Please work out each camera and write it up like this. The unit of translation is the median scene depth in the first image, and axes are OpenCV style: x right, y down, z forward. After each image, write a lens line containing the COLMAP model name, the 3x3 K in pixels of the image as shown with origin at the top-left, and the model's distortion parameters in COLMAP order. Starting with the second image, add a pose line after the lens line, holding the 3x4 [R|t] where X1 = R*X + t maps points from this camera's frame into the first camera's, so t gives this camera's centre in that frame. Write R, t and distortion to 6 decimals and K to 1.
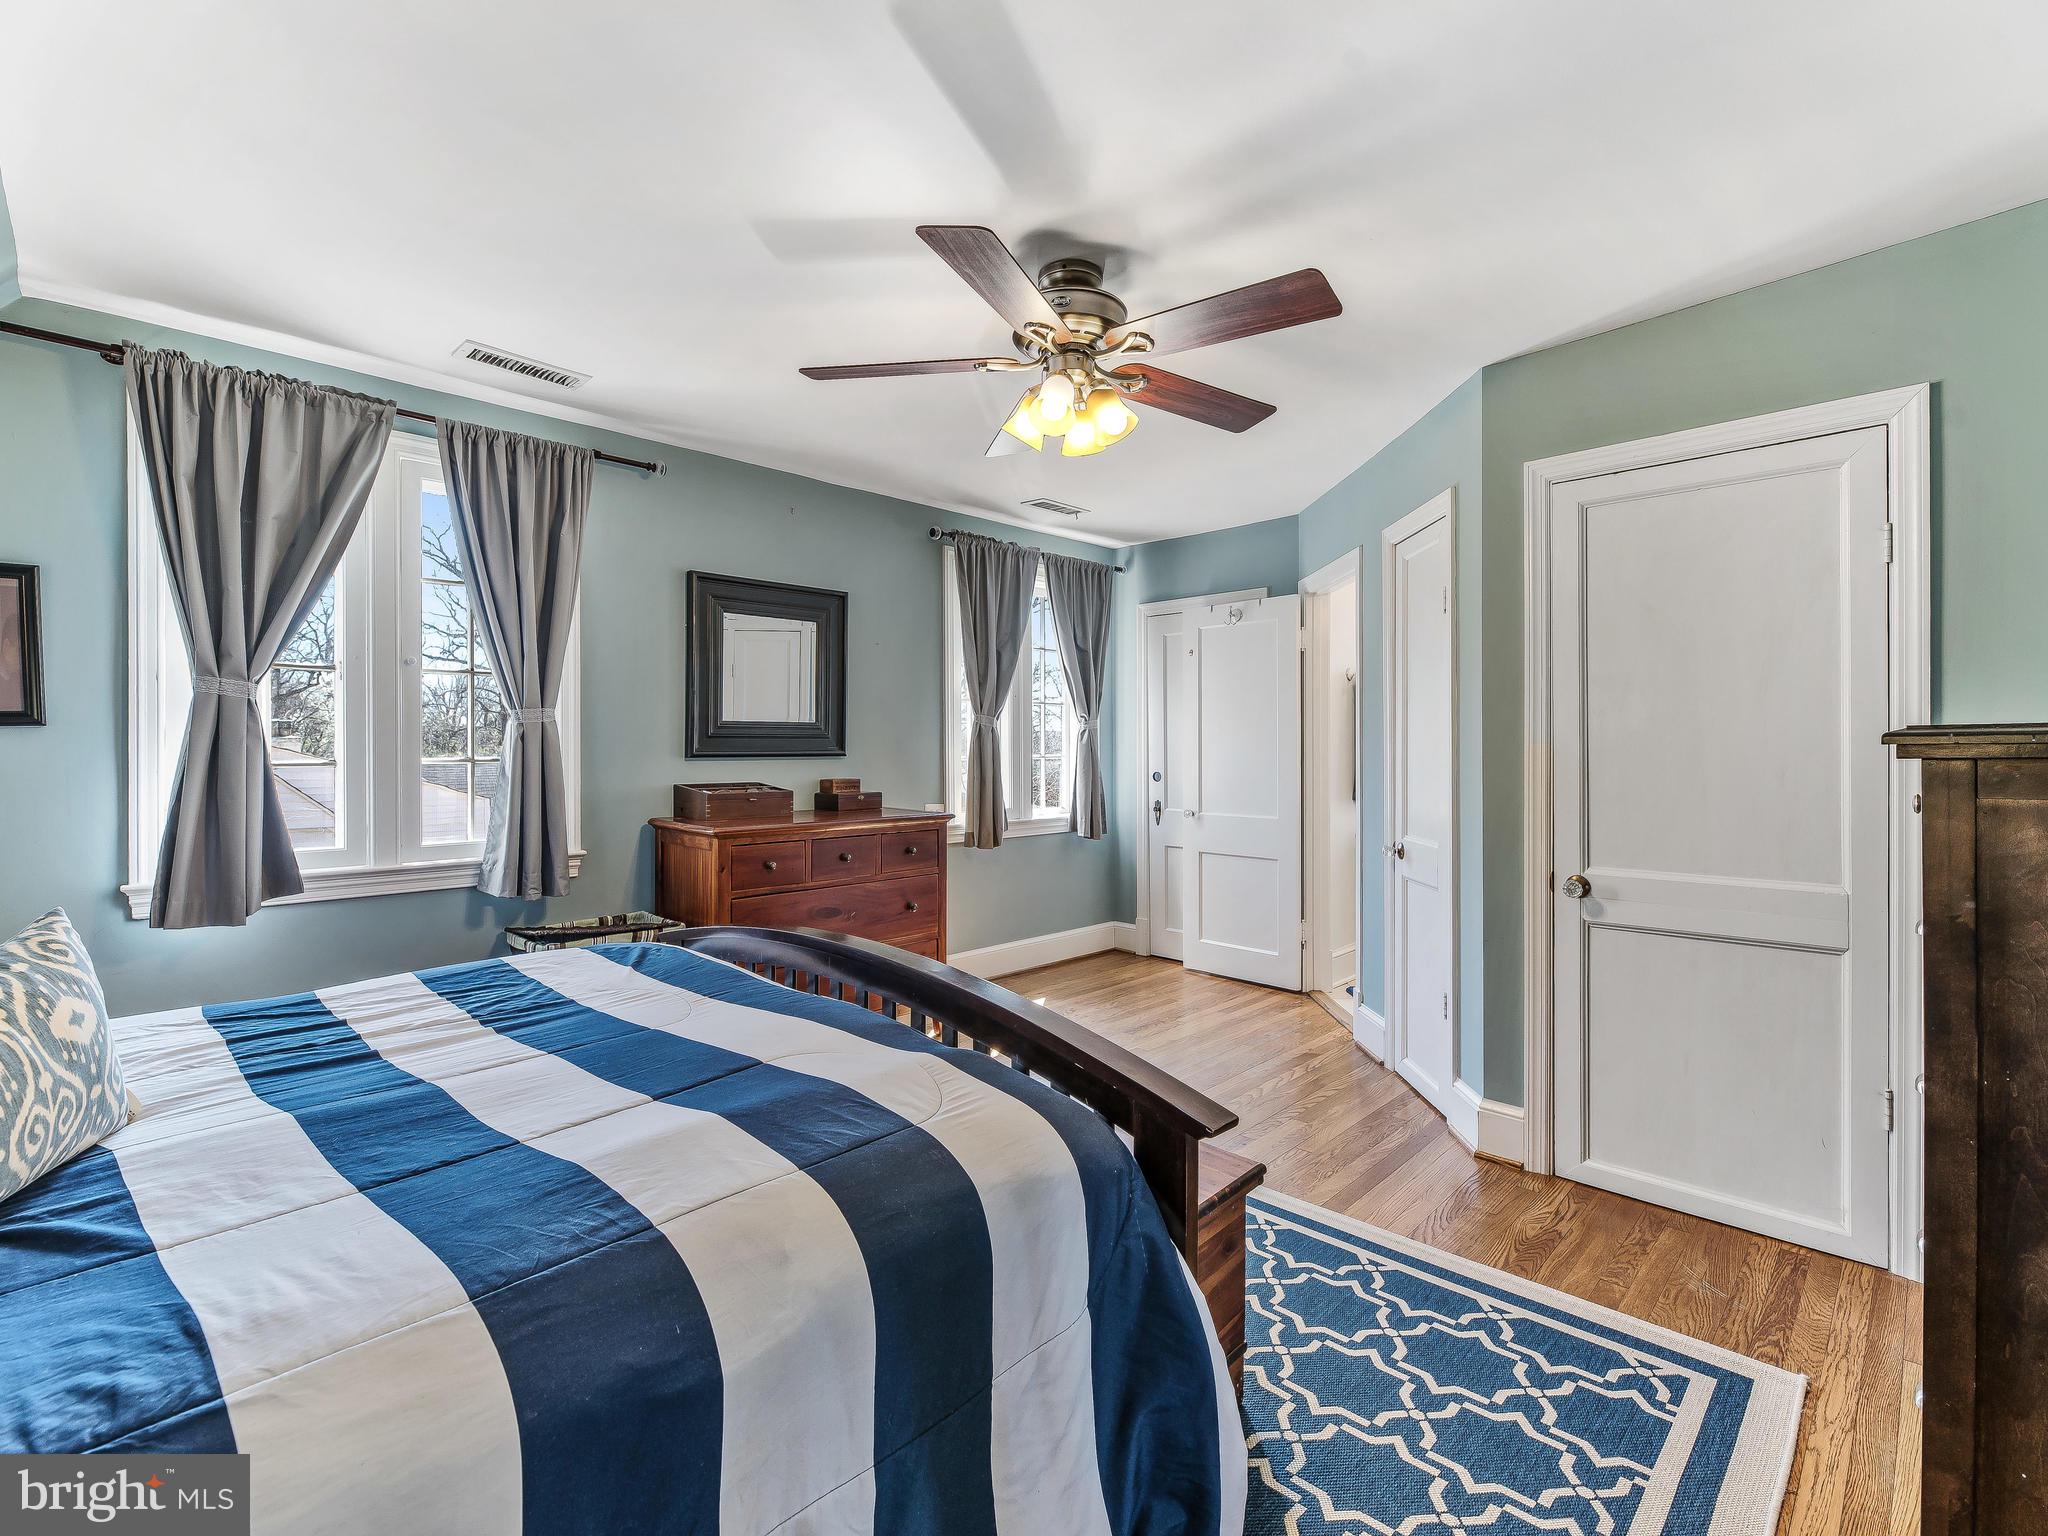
lens RADIAL K [[936.1, 0, 1024.5], [0, 936.1, 759.1], [0, 0, 1]] dist [0.002359, -0.004447]
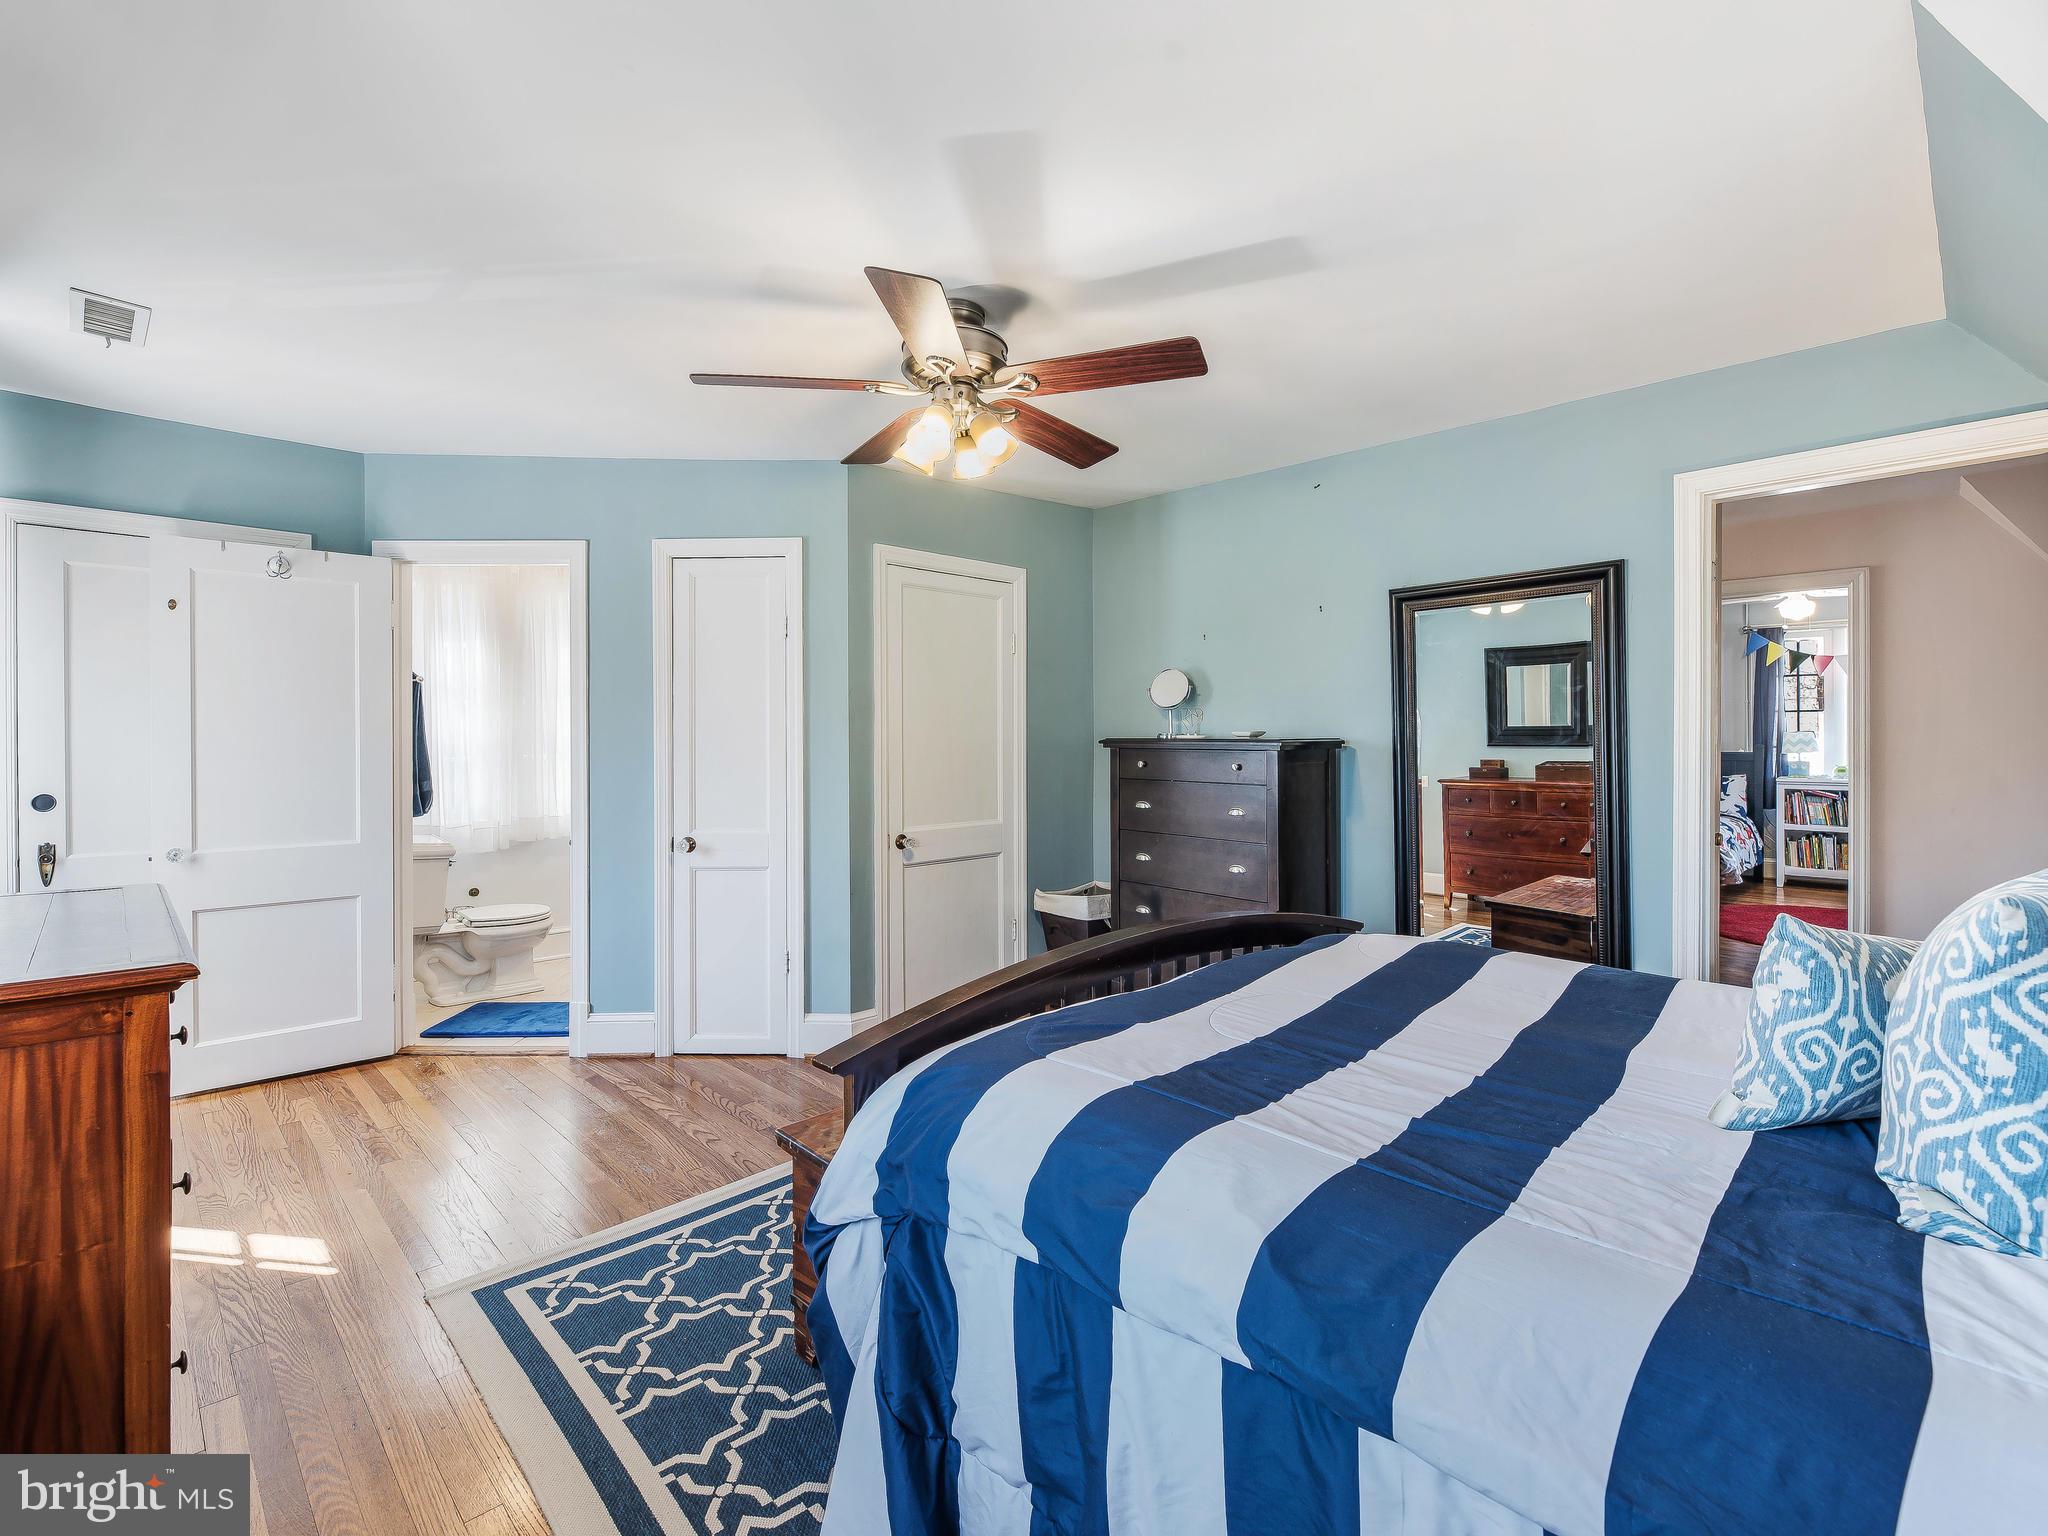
lens RADIAL K [[936.1, 0, 1024.5], [0, 936.1, 759.1], [0, 0, 1]] dist [0.002359, -0.004447]
pose [[0.007932, -0.031407, 0.999475, -0.603423], [0.012168, 0.999436, 0.031309, -0.026906], [-0.999895, 0.011914, 0.008310, 0.542318]]
